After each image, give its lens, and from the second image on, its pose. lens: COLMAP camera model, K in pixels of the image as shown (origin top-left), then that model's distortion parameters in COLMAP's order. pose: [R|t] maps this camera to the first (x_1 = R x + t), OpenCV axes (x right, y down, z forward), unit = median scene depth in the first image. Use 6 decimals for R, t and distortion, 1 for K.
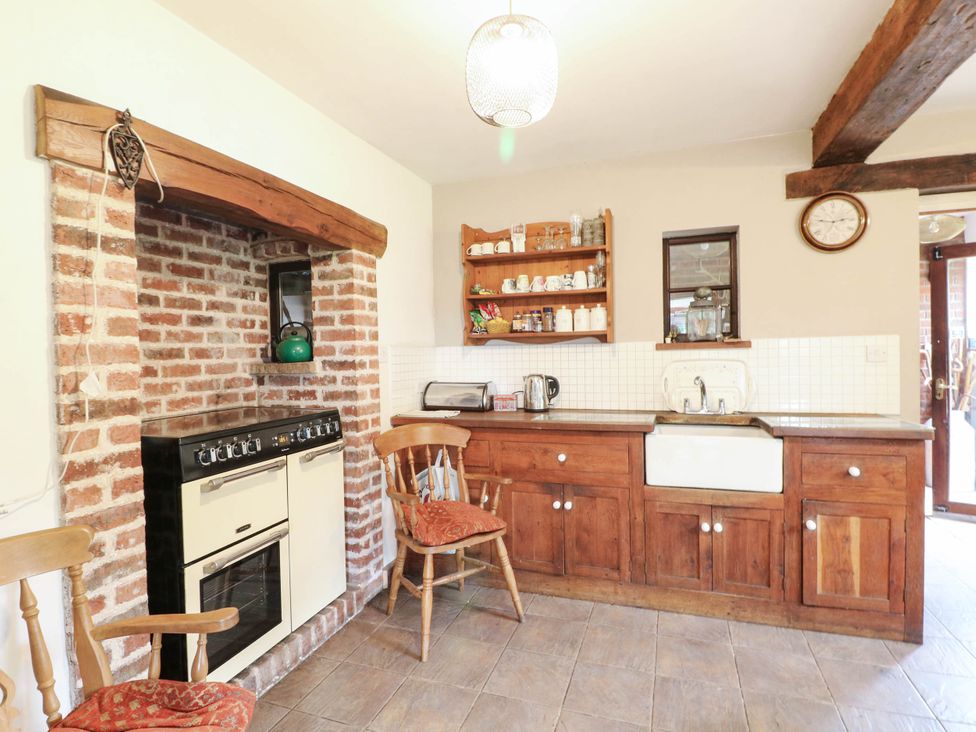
lens RADIAL K [[517.7, 0, 485.3], [0, 517.7, 363.7], [0, 0, 1]] dist [-0.001556, -0.013675]
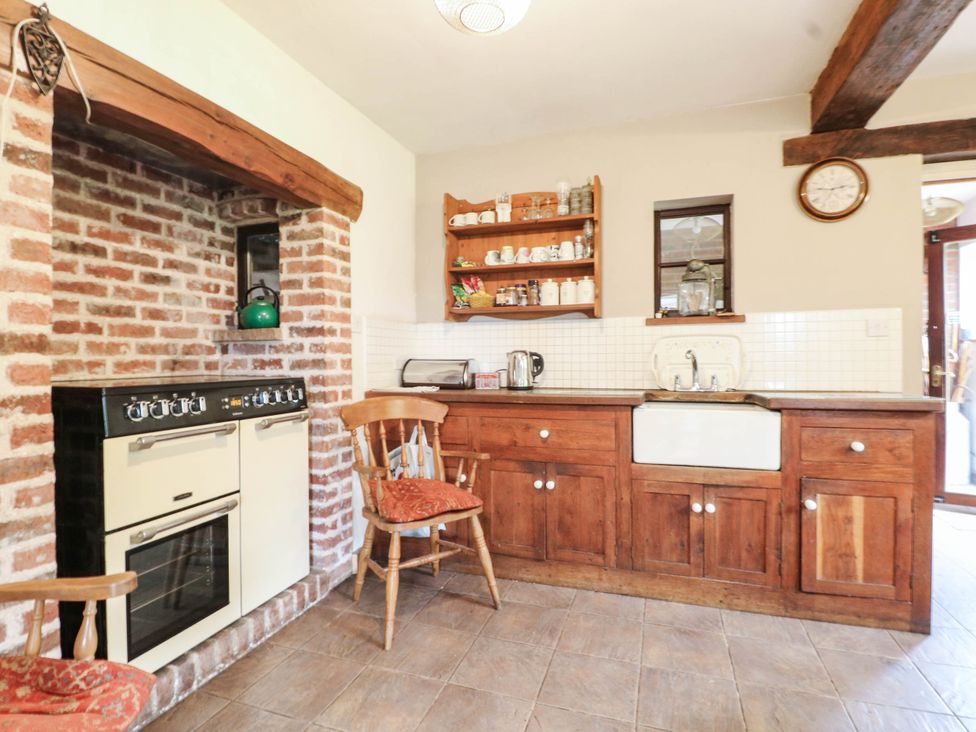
lens RADIAL K [[506.5, 0, 486.4], [0, 506.5, 361.9], [0, 0, 1]] dist [-0.004384, -0.011258]
pose [[0.999844, 0.013216, 0.011746, 0.035004], [-0.013070, 0.999838, -0.012403, 0.072967], [-0.011908, 0.012247, 0.999854, 0.096019]]
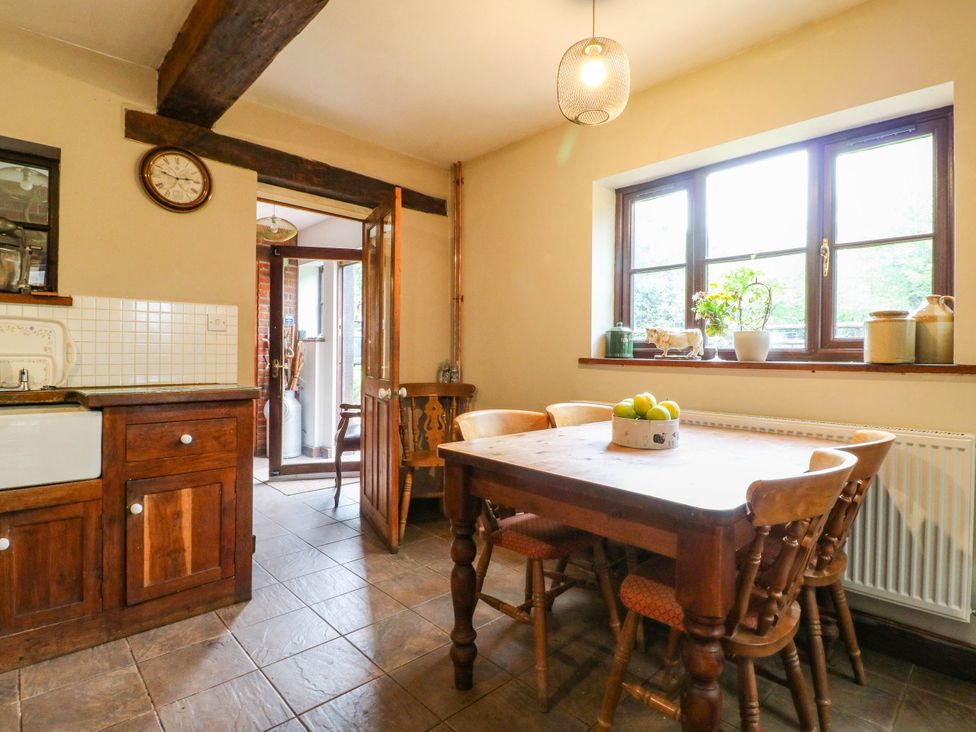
lens RADIAL K [[505.5, 0, 489.8], [0, 505.5, 358.4], [0, 0, 1]] dist [0.002540, -0.013753]
pose [[0.446234, 0.022972, 0.894621, 0.137050], [-0.006624, 0.999728, -0.022367, 0.076793], [-0.894892, 0.004055, 0.446265, 0.101412]]
